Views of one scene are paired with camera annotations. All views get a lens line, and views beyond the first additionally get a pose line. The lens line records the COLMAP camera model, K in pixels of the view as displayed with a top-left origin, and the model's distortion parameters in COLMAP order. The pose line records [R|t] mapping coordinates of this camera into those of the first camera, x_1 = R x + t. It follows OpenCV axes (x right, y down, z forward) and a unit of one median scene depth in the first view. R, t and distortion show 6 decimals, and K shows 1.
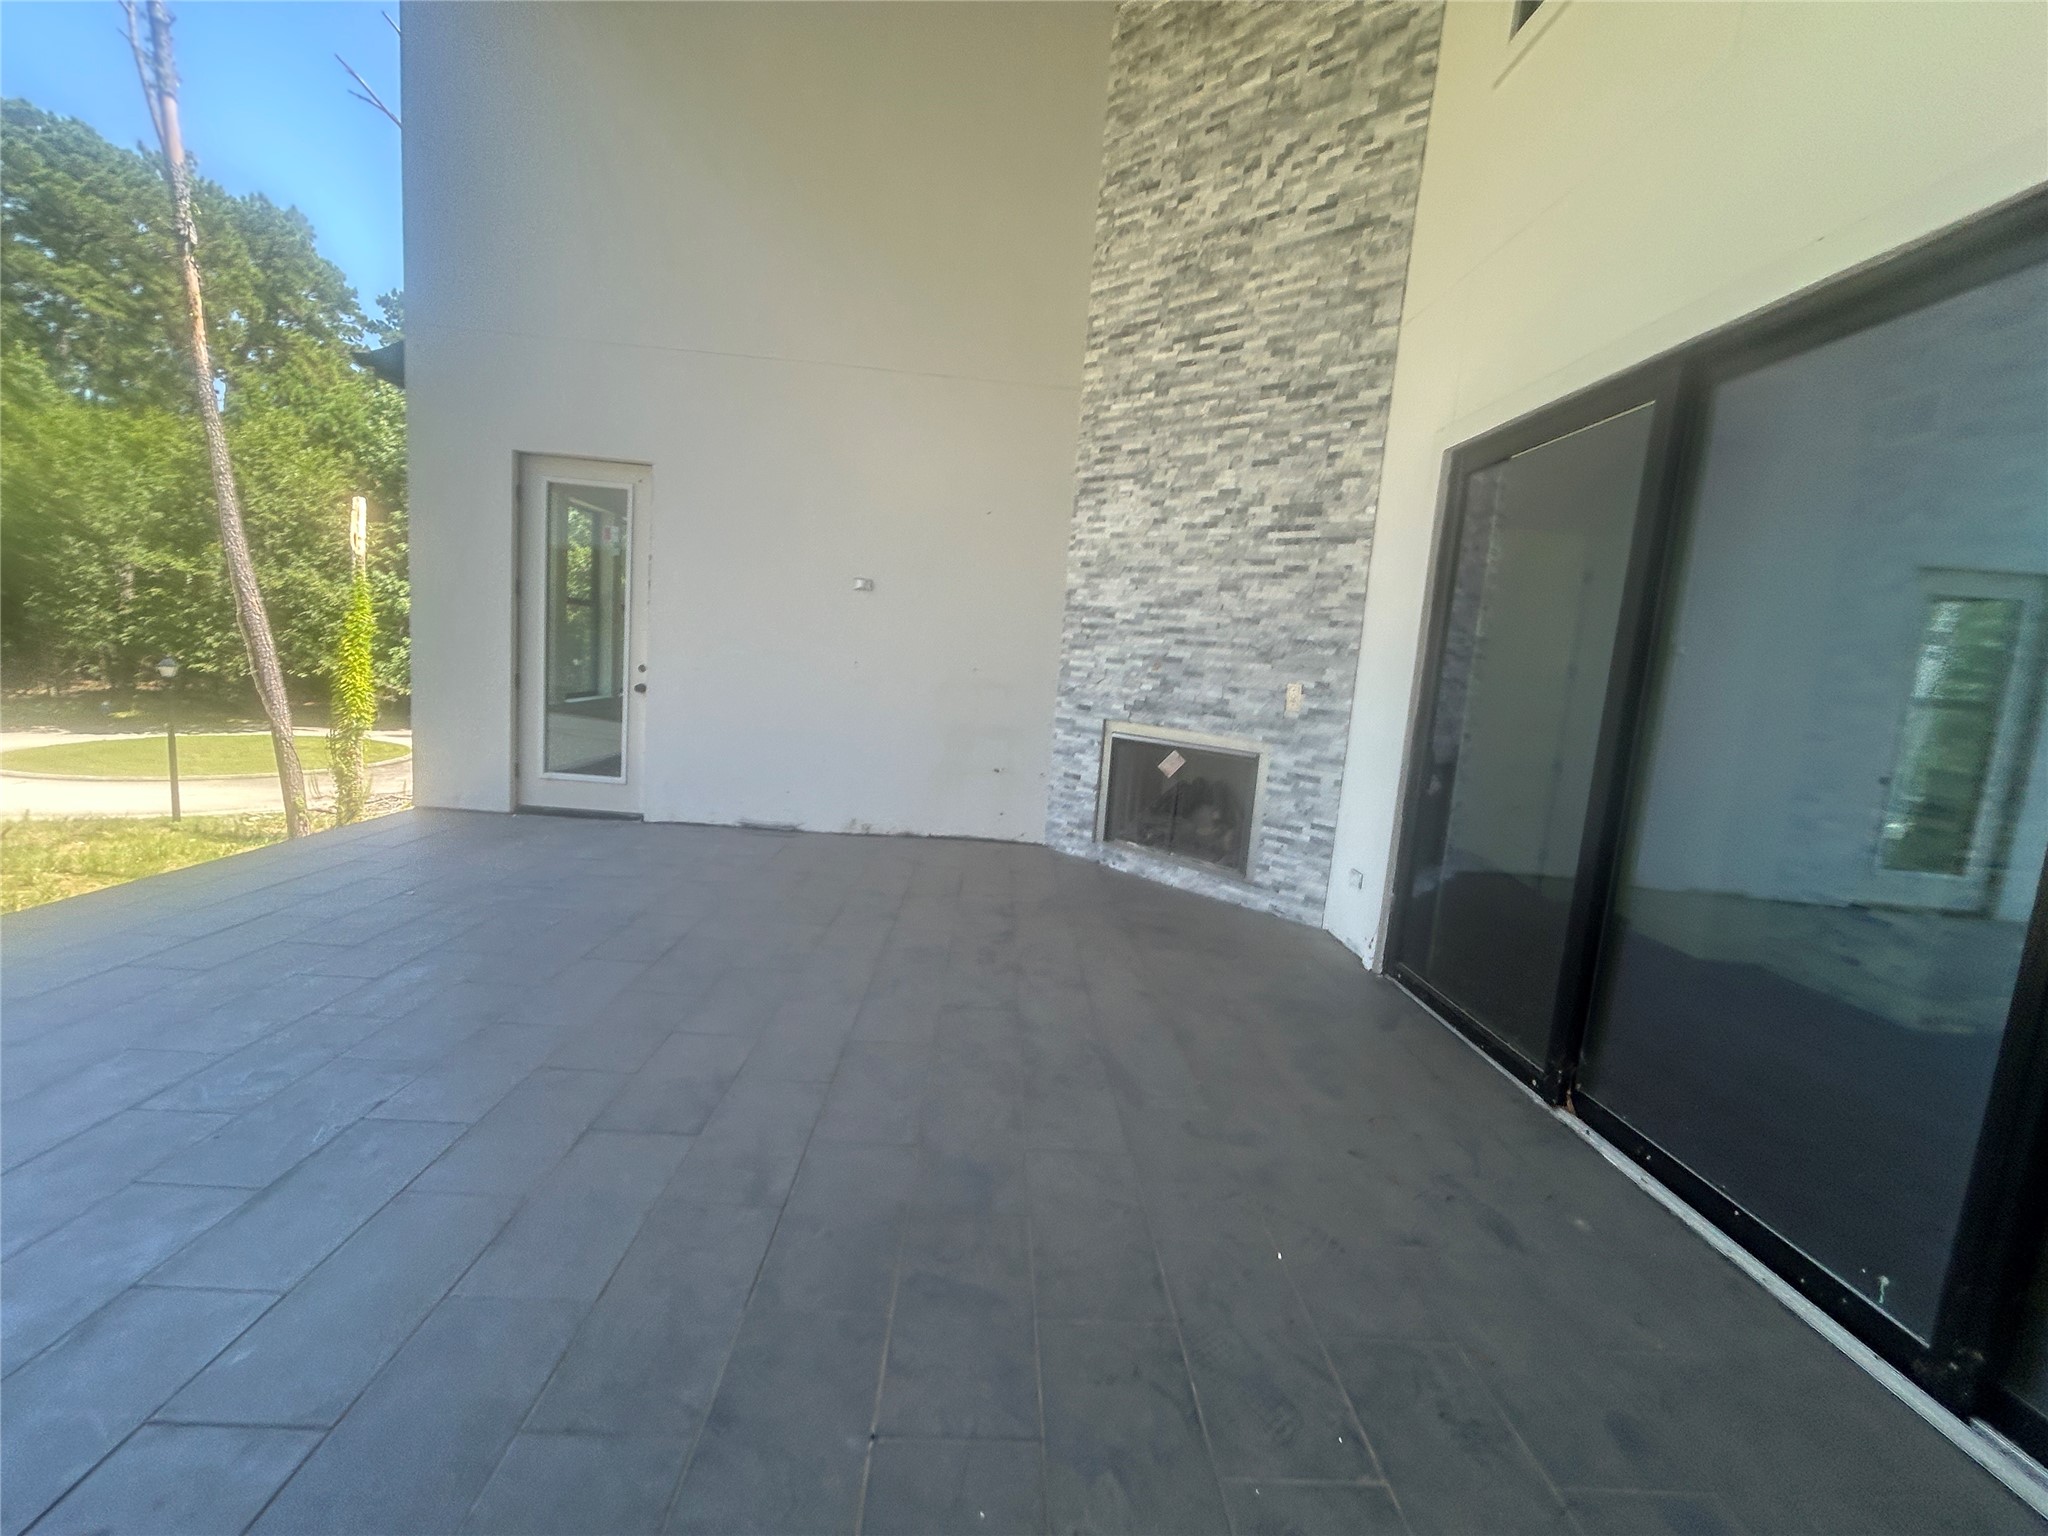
lens RADIAL K [[835.0, 0, 1022.2], [0, 835.0, 764.1], [0, 0, 1]] dist [0.000443, 0.001066]
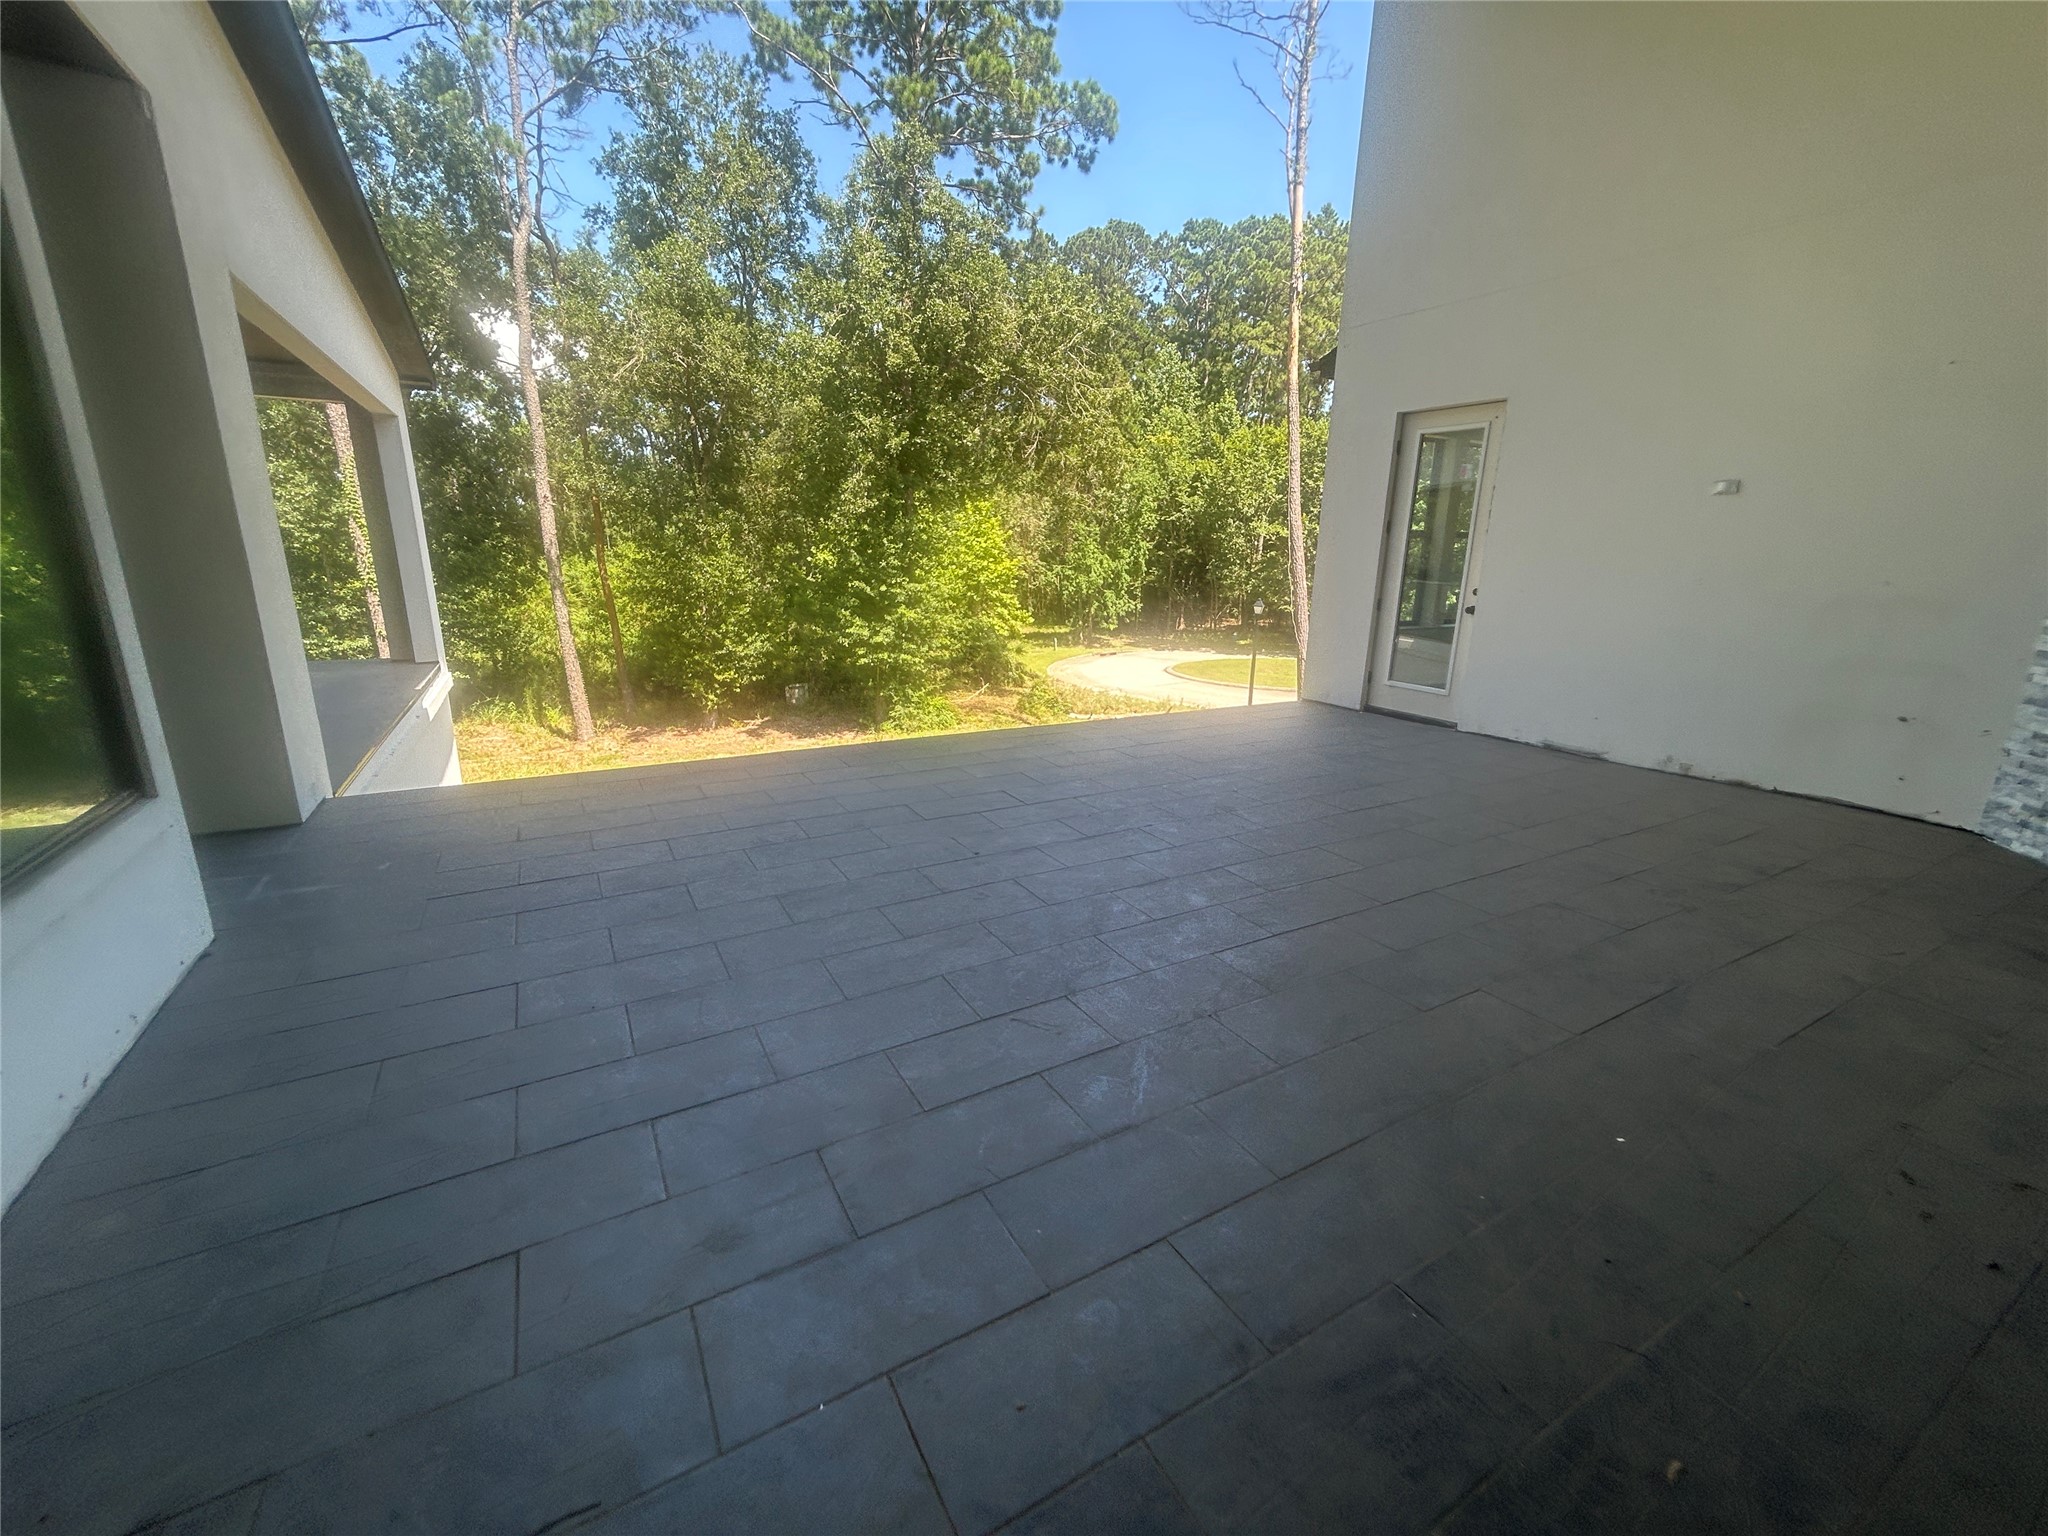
lens RADIAL K [[835.0, 0, 1024.5], [0, 835.0, 759.4], [0, 0, 1]] dist [0.000443, 0.001066]
pose [[0.464589, 0.151012, -0.872555, 0.275906], [-0.095944, 0.988135, 0.119930, 0.030141], [0.880314, 0.027998, 0.473565, -0.043142]]
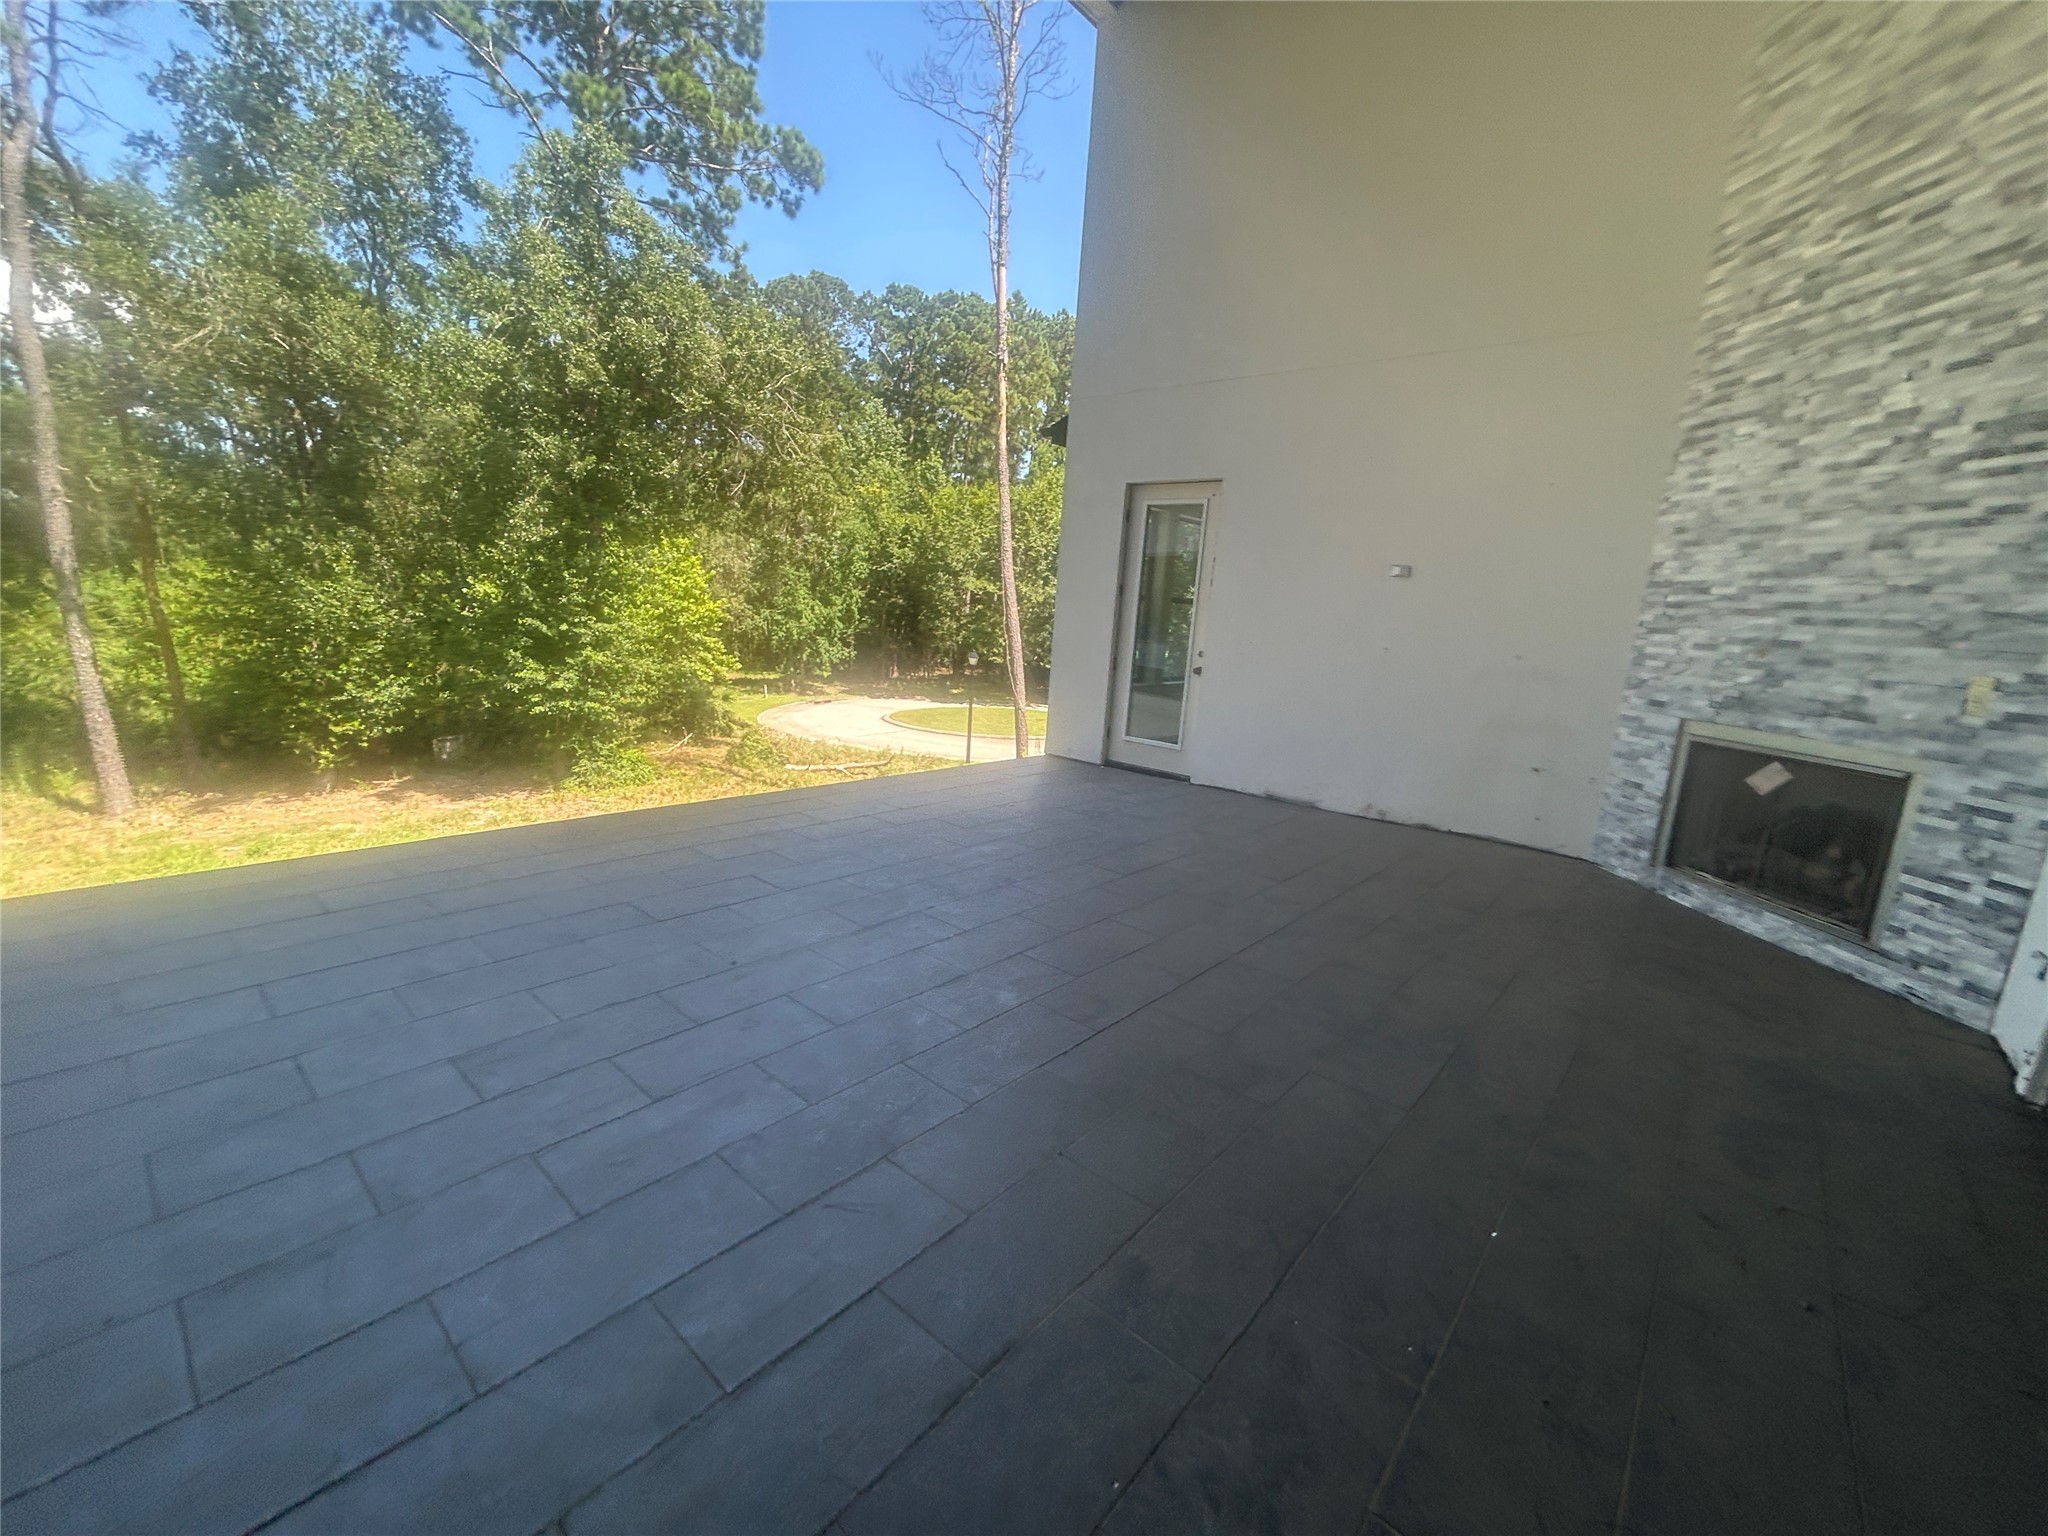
lens RADIAL K [[835.0, 0, 1024.4], [0, 835.0, 760.6], [0, 0, 1]] dist [0.000443, 0.001066]
pose [[0.733372, 0.092190, -0.673548, 0.179997], [-0.094575, 0.994964, 0.033207, 0.021106], [0.673217, 0.039348, 0.738397, -0.038737]]
